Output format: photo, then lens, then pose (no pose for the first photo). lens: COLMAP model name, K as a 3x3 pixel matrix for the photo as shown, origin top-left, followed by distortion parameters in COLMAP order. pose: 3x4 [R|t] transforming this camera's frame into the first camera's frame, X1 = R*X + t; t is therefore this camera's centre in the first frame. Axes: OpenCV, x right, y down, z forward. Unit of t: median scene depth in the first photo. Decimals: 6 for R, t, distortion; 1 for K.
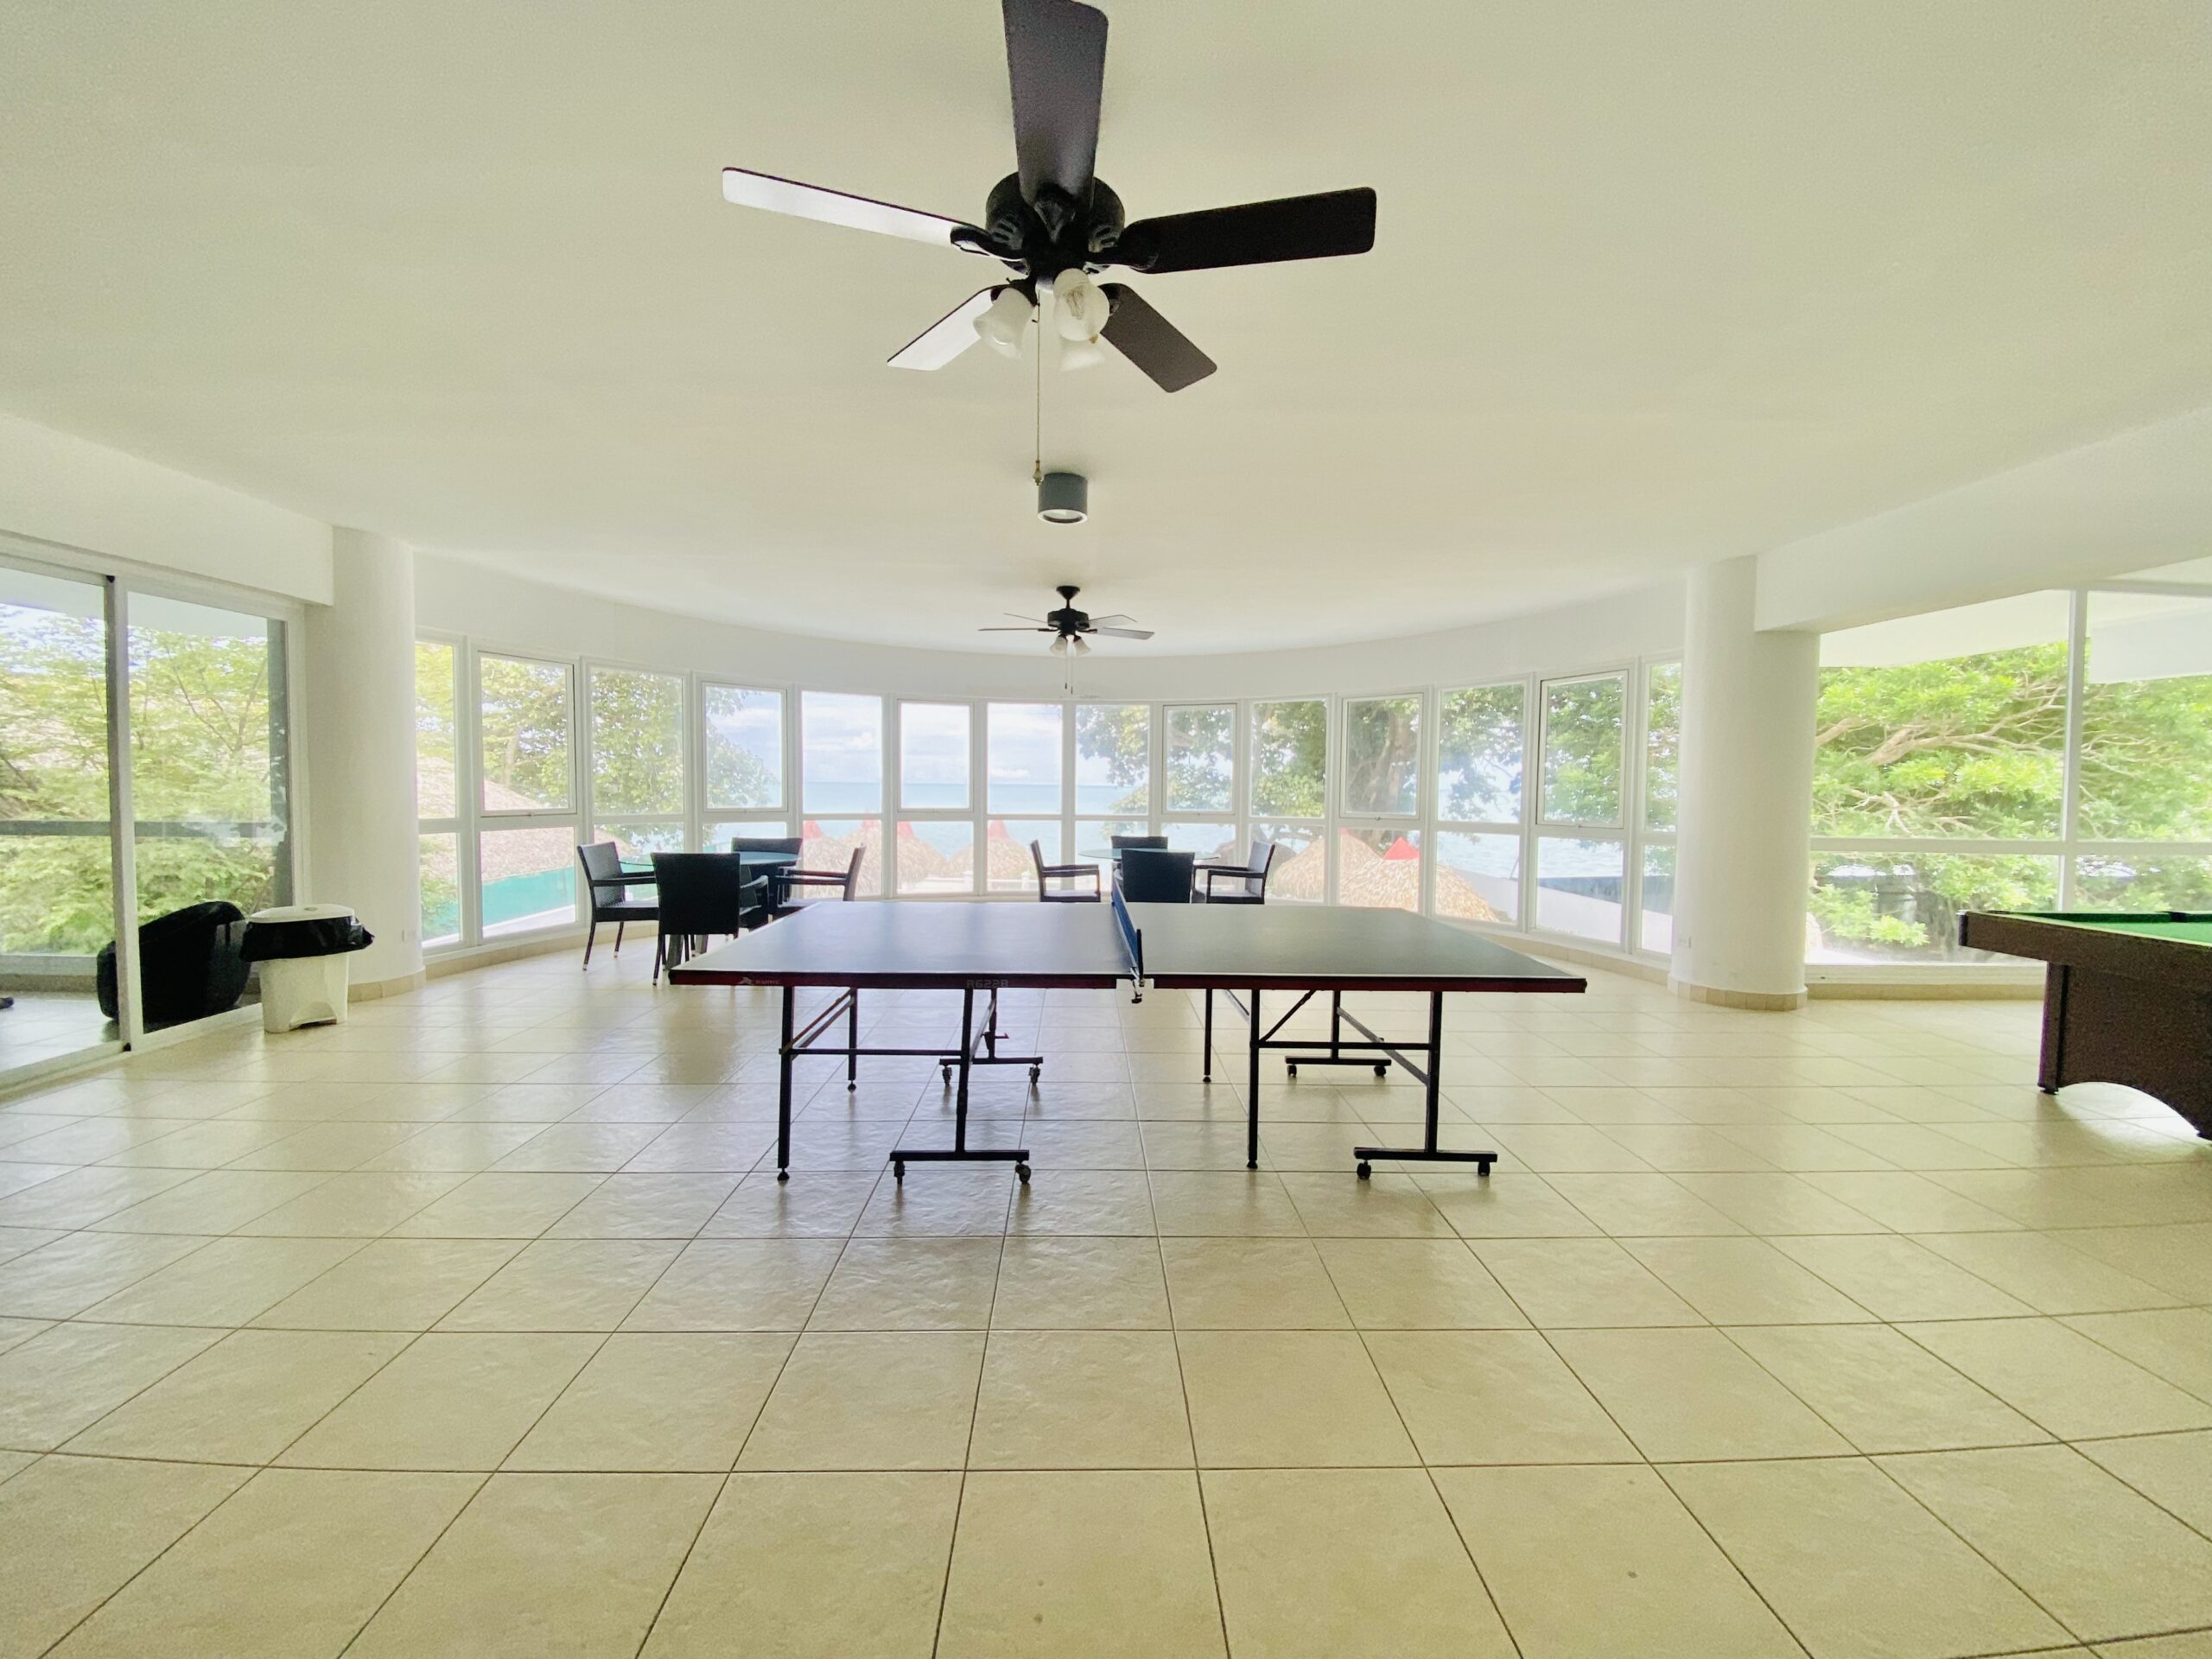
lens RADIAL K [[898.6, 0, 1105.7], [0, 898.6, 837.8], [0, 0, 1]] dist [0.006340, -0.013989]
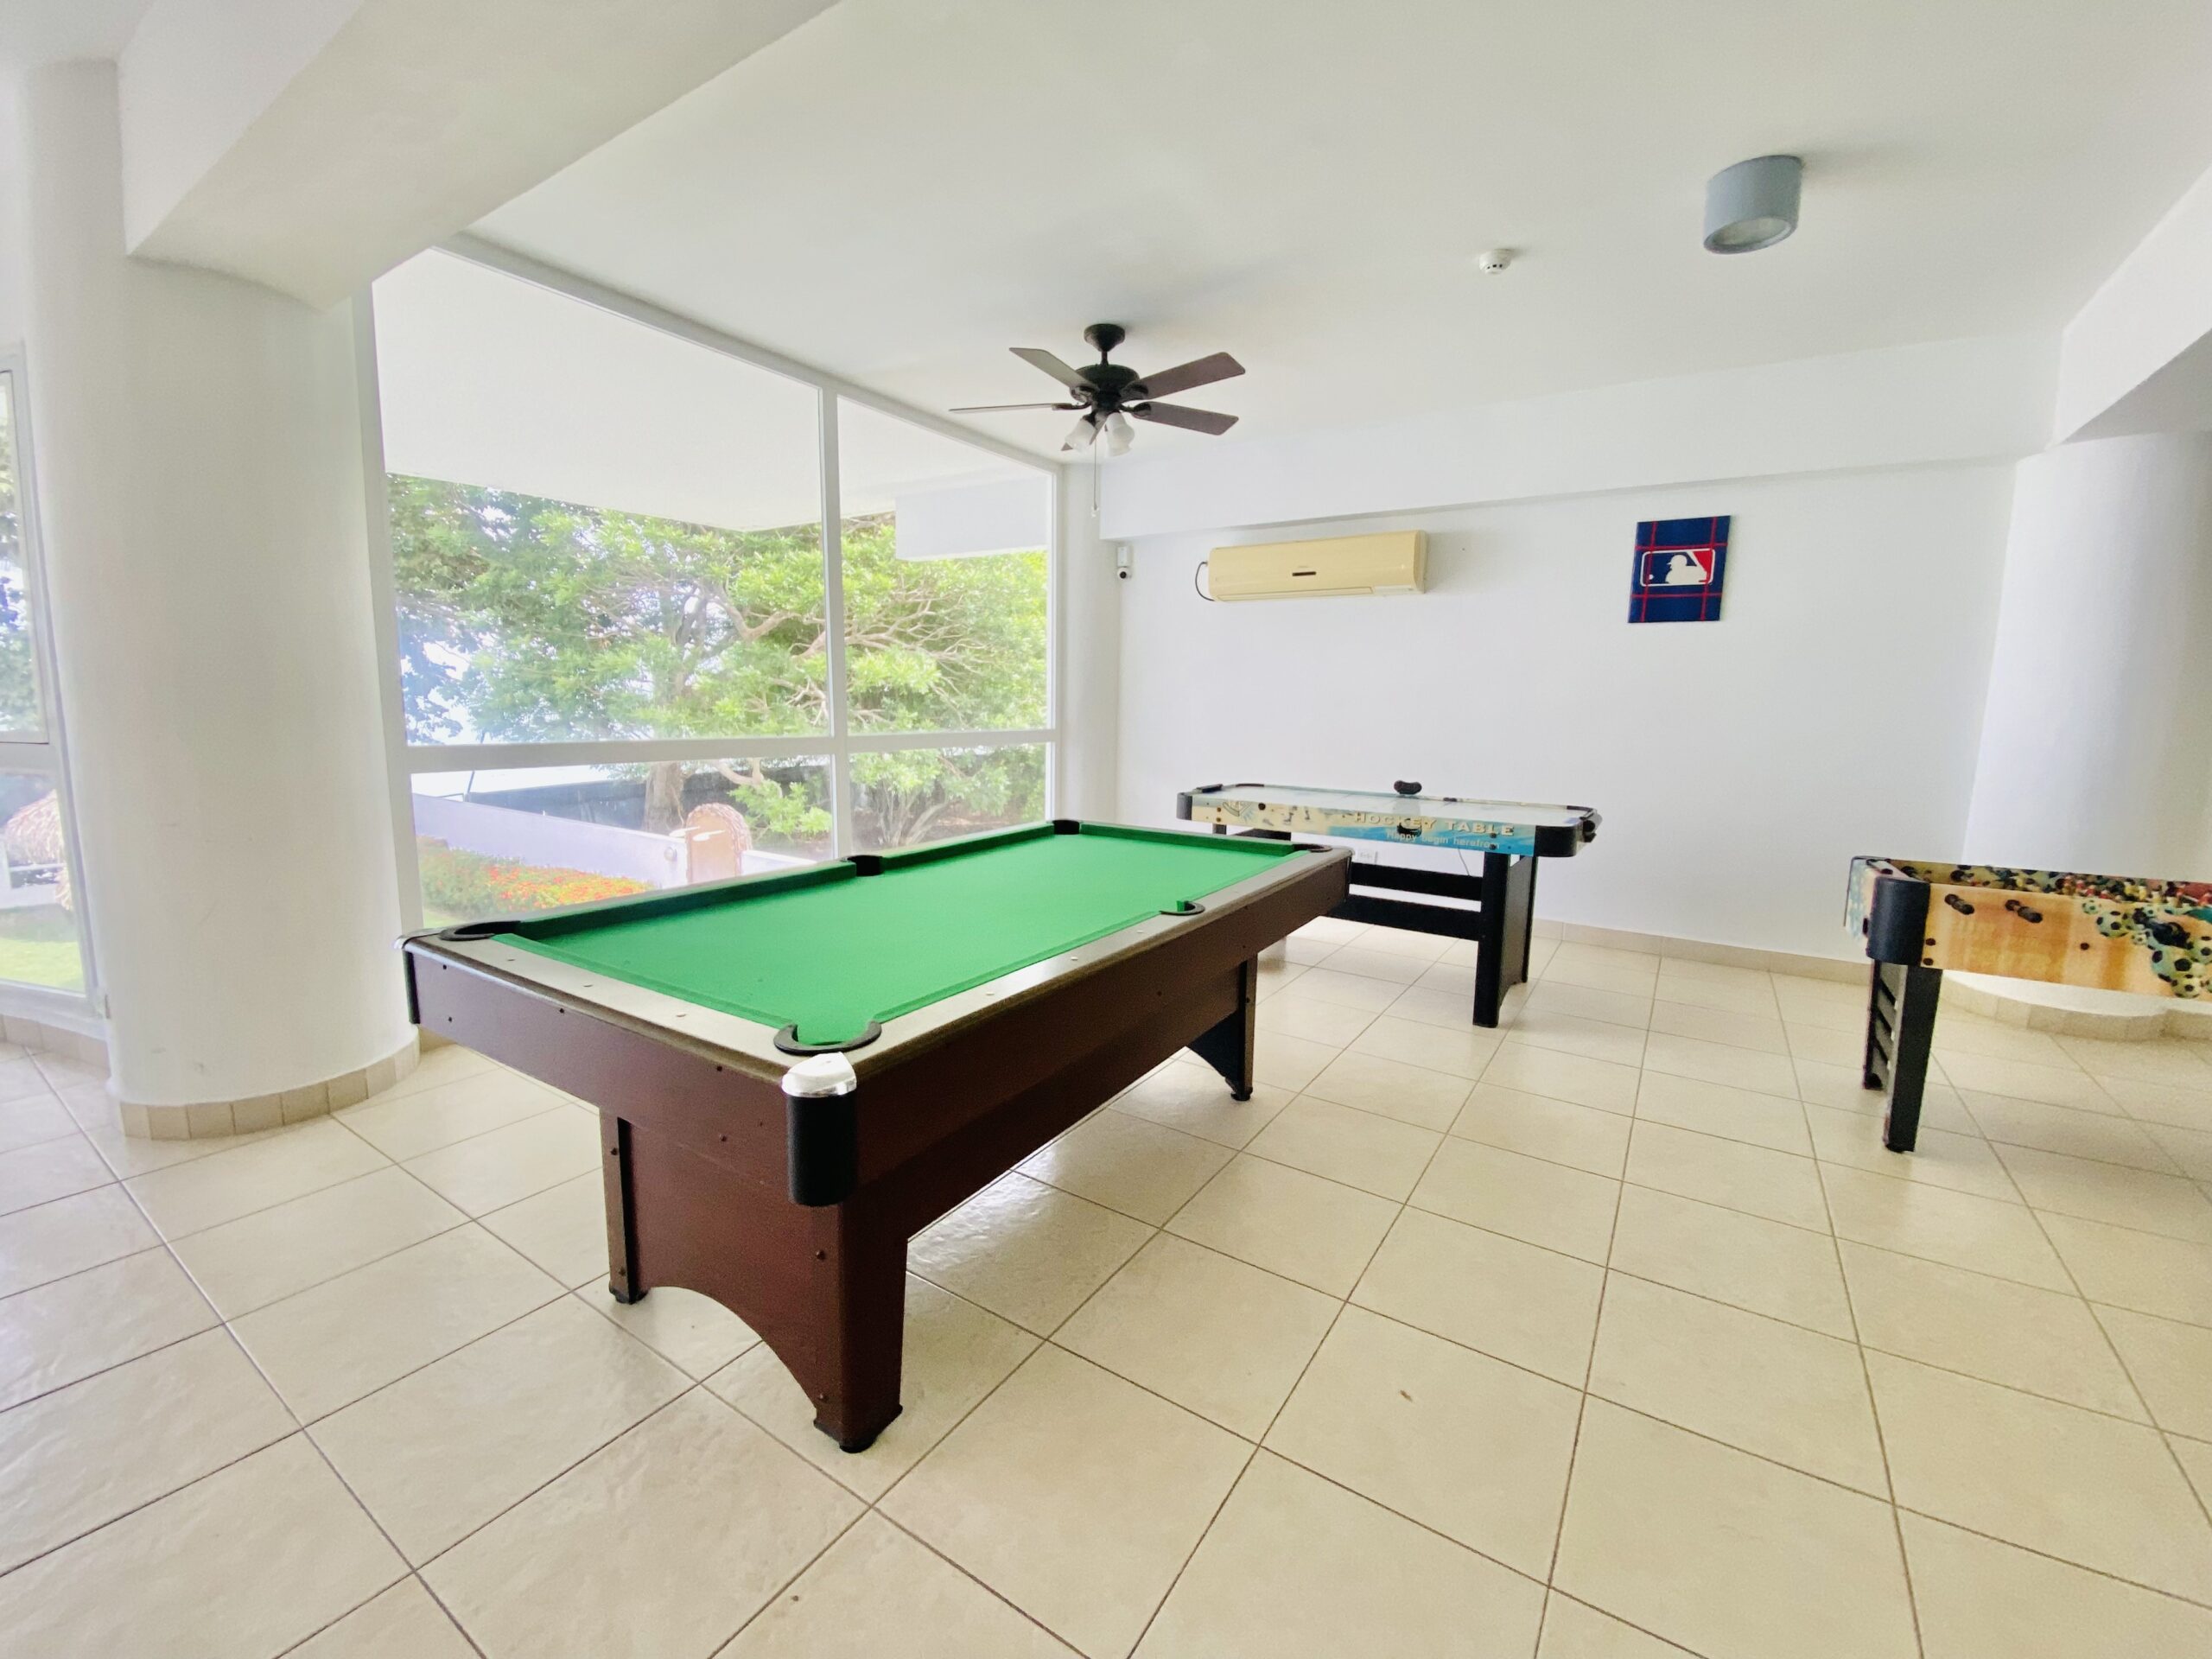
lens RADIAL K [[898.6, 0, 1106.6], [0, 898.6, 822.5], [0, 0, 1]] dist [0.006340, -0.013989]
pose [[0.567713, -0.111349, 0.815661, 0.226973], [0.033026, 0.993093, 0.112584, -0.000503], [-0.822564, -0.036977, 0.567469, 0.144981]]
